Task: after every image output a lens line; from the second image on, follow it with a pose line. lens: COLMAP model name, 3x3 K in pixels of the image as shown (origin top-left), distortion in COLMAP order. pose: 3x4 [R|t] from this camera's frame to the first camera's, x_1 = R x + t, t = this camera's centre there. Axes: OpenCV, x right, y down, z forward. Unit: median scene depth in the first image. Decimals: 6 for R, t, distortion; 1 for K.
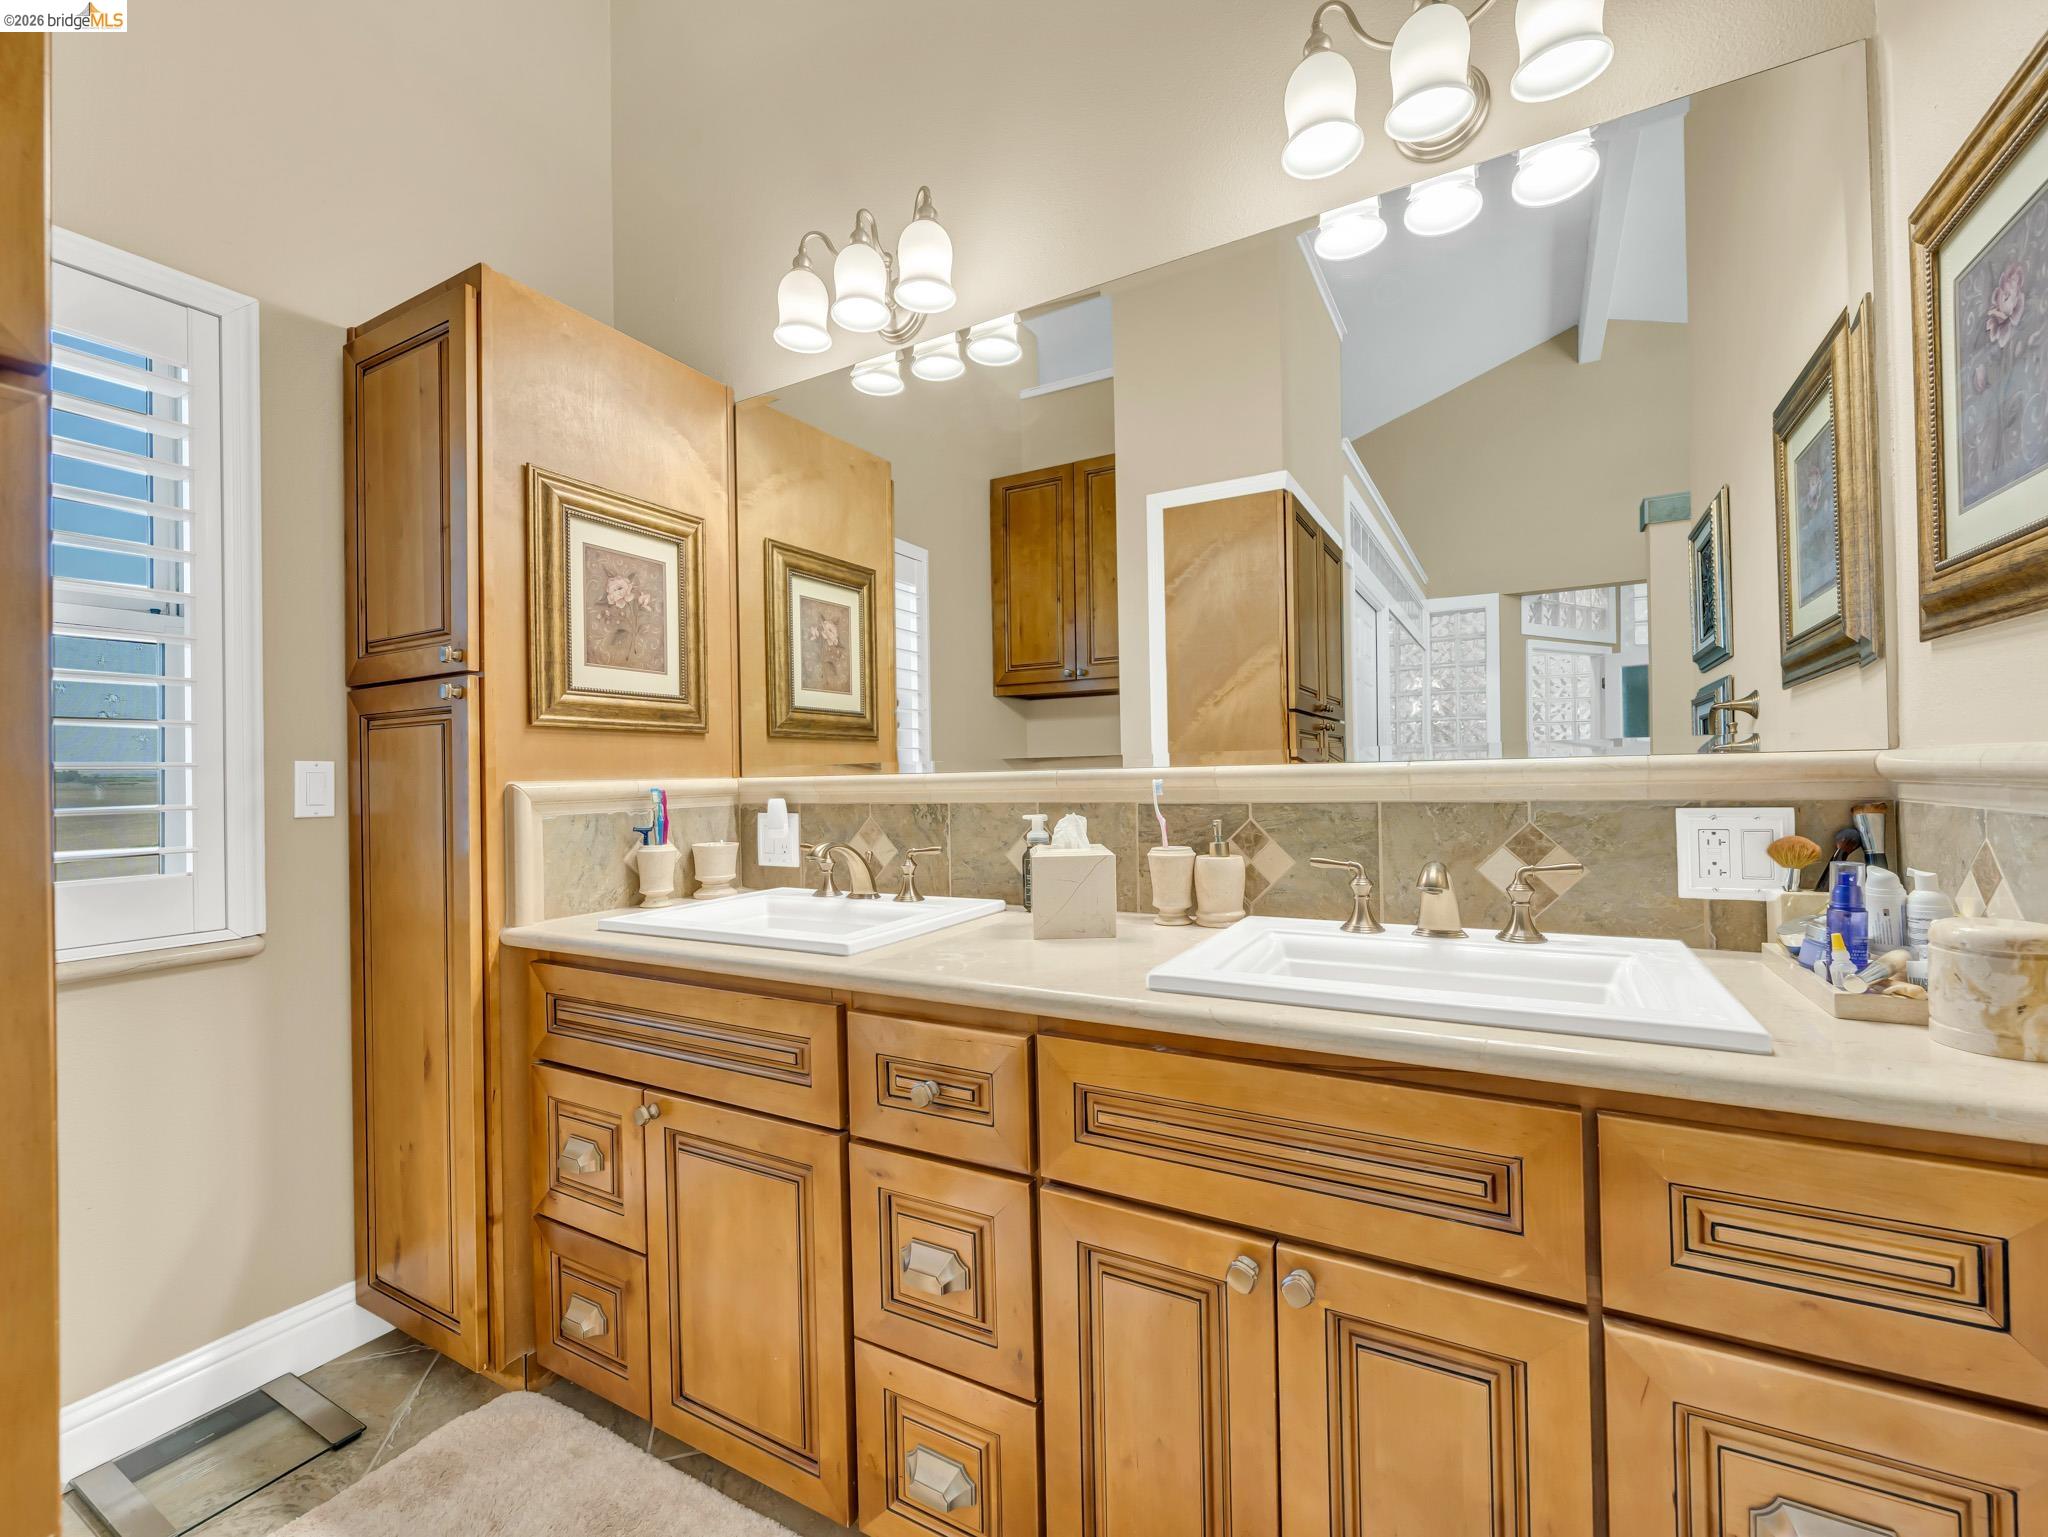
lens RADIAL K [[856.4, 0, 1036.3], [0, 856.4, 767.6], [0, 0, 1]] dist [-0.004148, -0.000369]
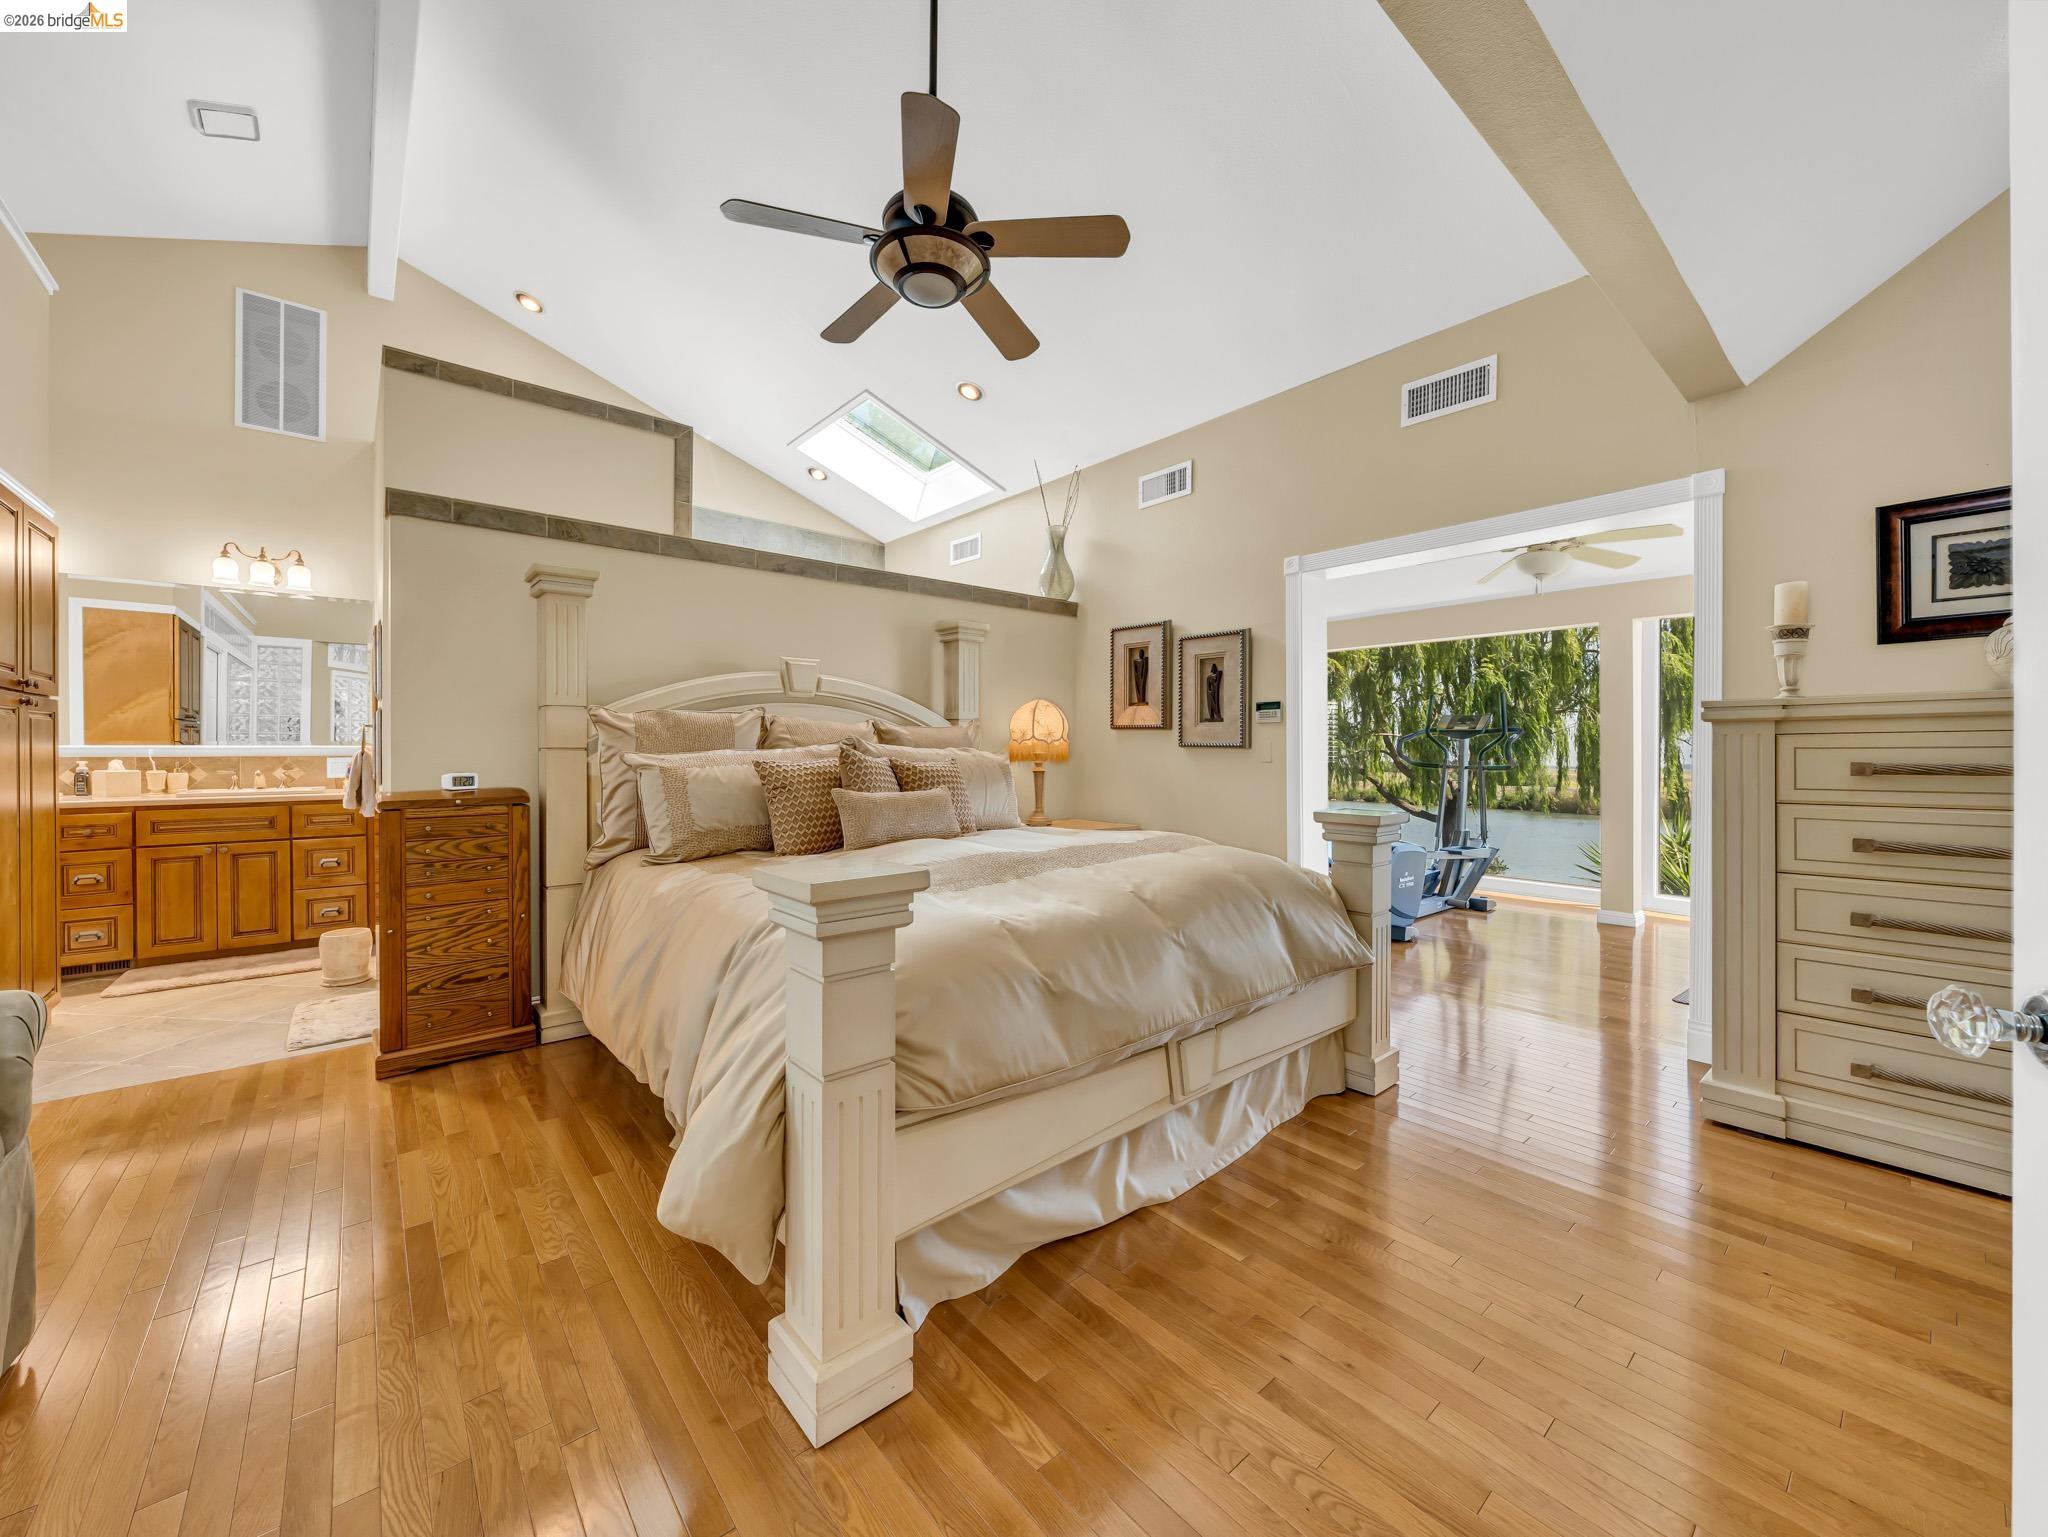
lens RADIAL K [[814.9, 0, 1035.3], [0, 814.9, 755.2], [0, 0, 1]] dist [-0.007365, 0.001792]
pose [[0.362482, 0.012144, 0.931912, -0.798432], [-0.016410, 0.999843, -0.006647, 0.000995], [-0.931846, -0.012883, 0.362625, -1.712650]]
